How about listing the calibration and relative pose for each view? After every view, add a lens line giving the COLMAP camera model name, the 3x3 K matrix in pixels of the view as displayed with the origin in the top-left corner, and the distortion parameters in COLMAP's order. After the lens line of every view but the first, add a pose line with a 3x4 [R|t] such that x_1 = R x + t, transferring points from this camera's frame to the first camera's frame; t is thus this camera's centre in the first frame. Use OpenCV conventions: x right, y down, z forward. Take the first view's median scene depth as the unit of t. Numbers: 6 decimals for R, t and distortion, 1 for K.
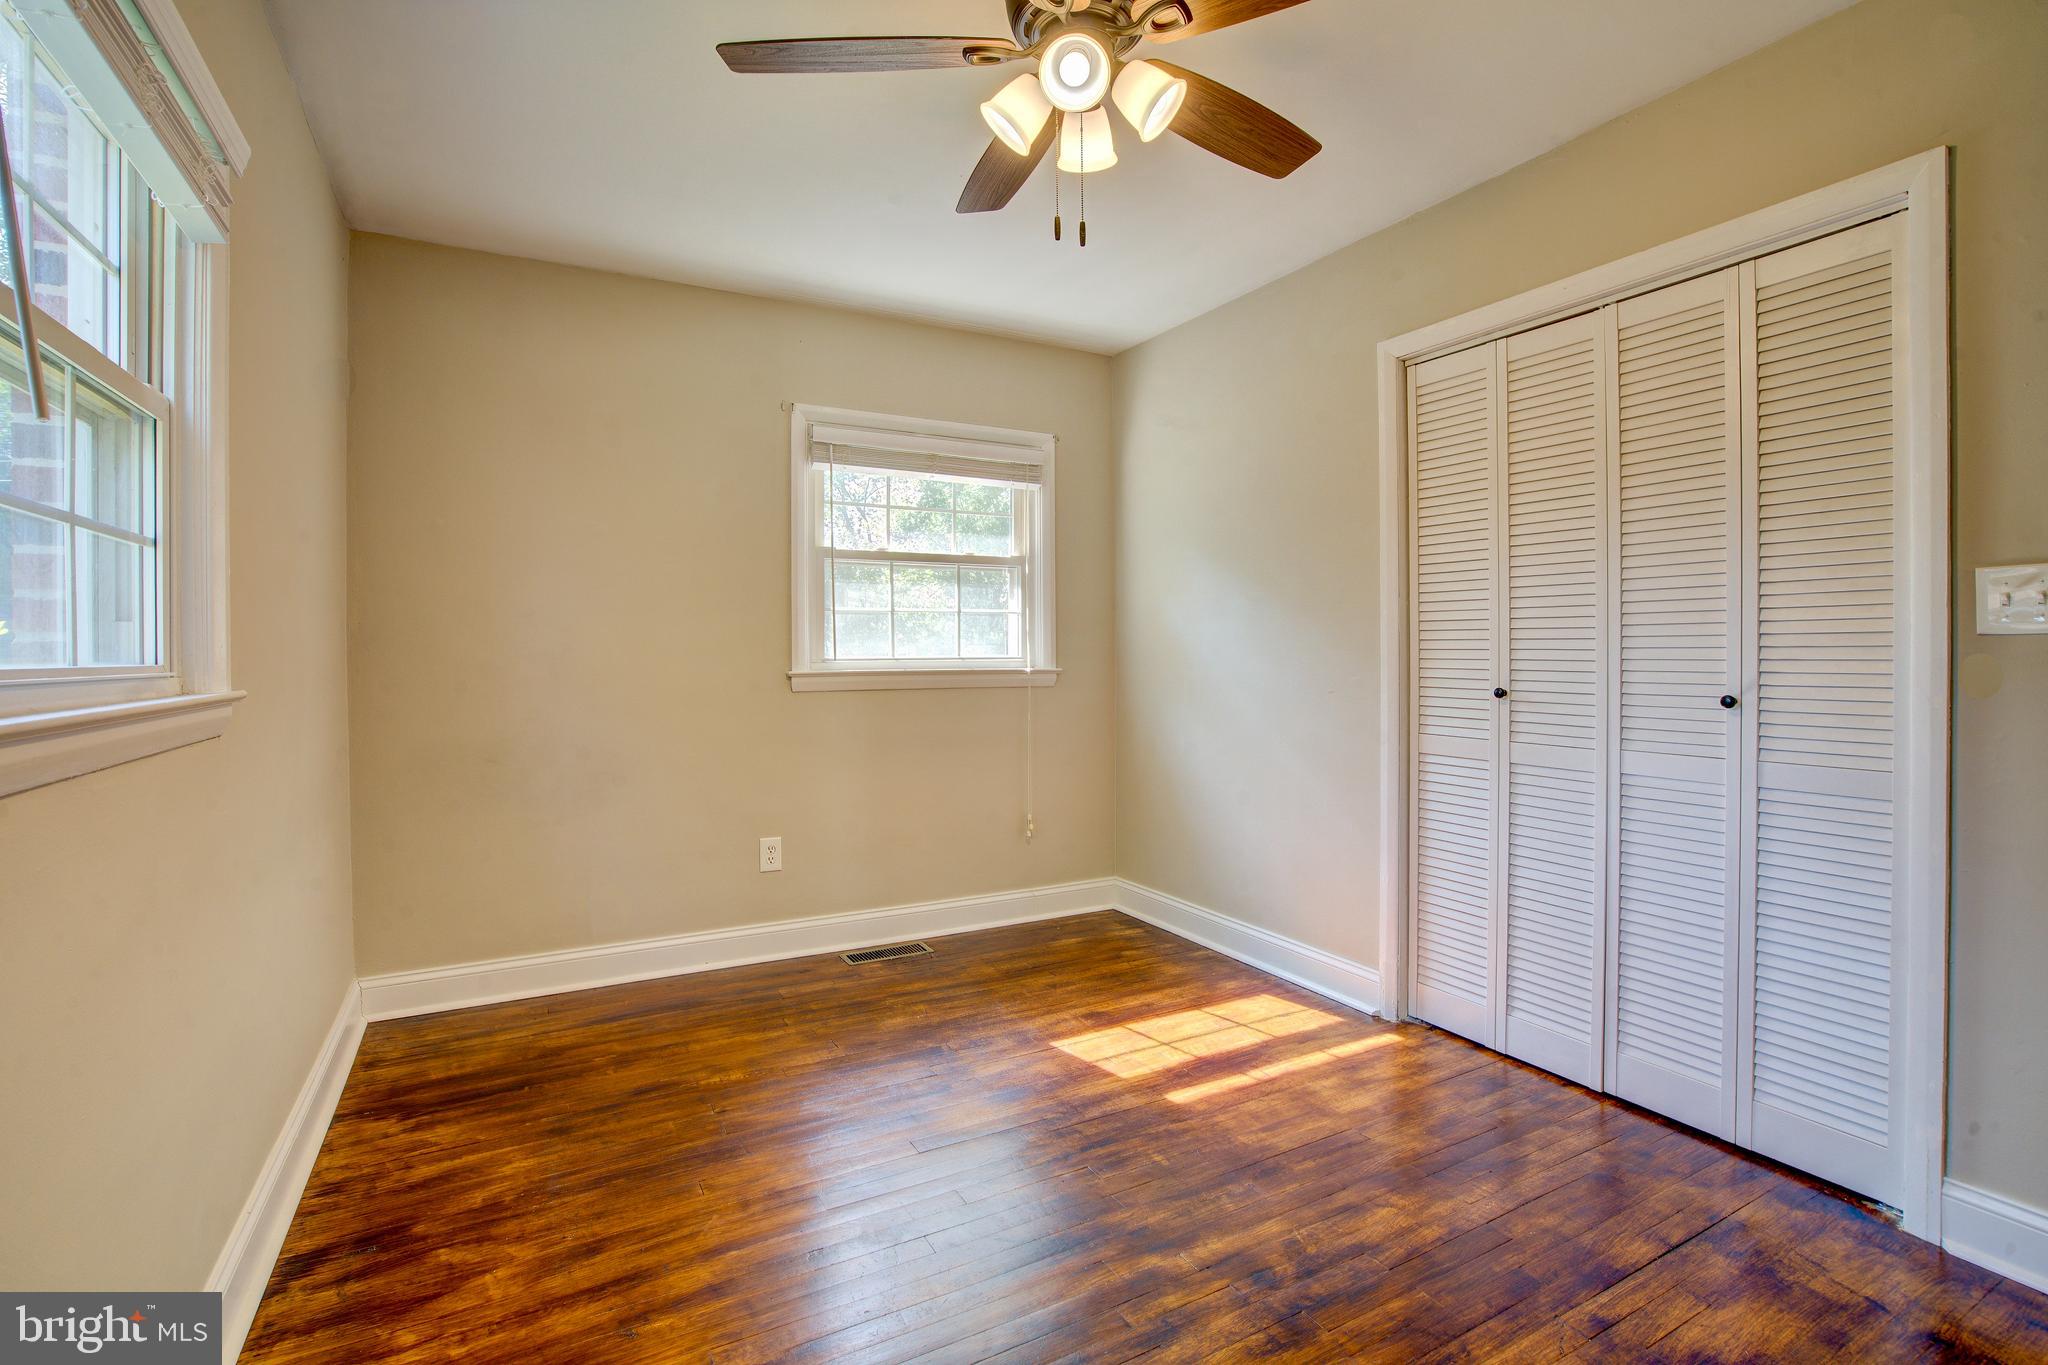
lens RADIAL K [[912.8, 0, 1014.6], [0, 912.8, 655.1], [0, 0, 1]] dist [-0.069264, 0.015795]
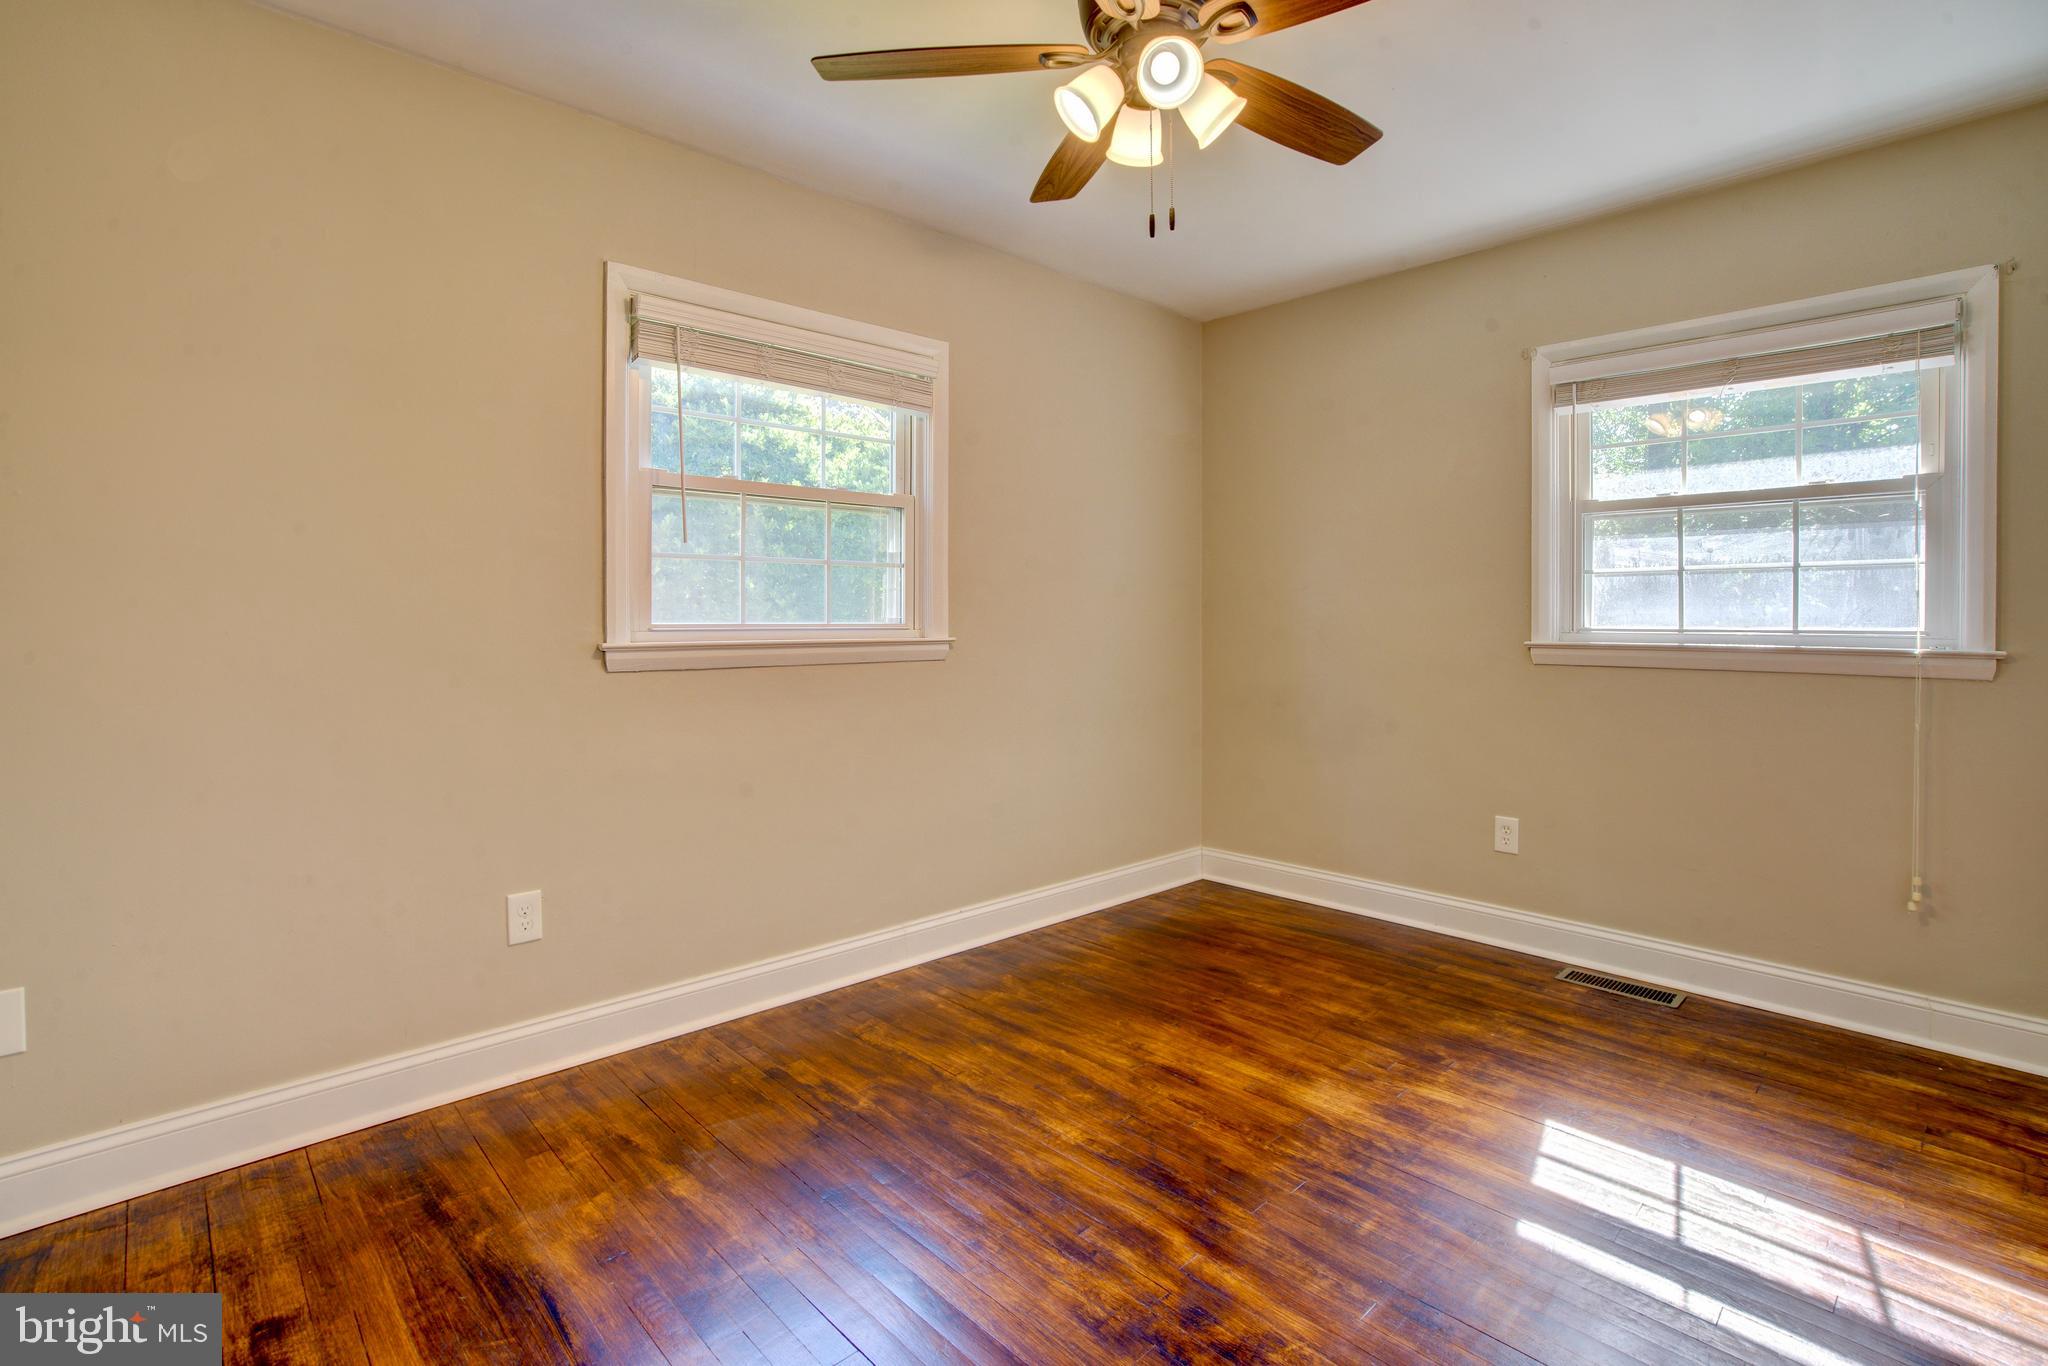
lens RADIAL K [[912.8, 0, 1014.6], [0, 912.8, 655.6], [0, 0, 1]] dist [-0.069264, 0.015795]
pose [[0.270457, 0.044802, -0.961689, 0.525747], [-0.005123, 0.998969, 0.045098, -0.006738], [0.962719, -0.007270, 0.270408, 0.283801]]
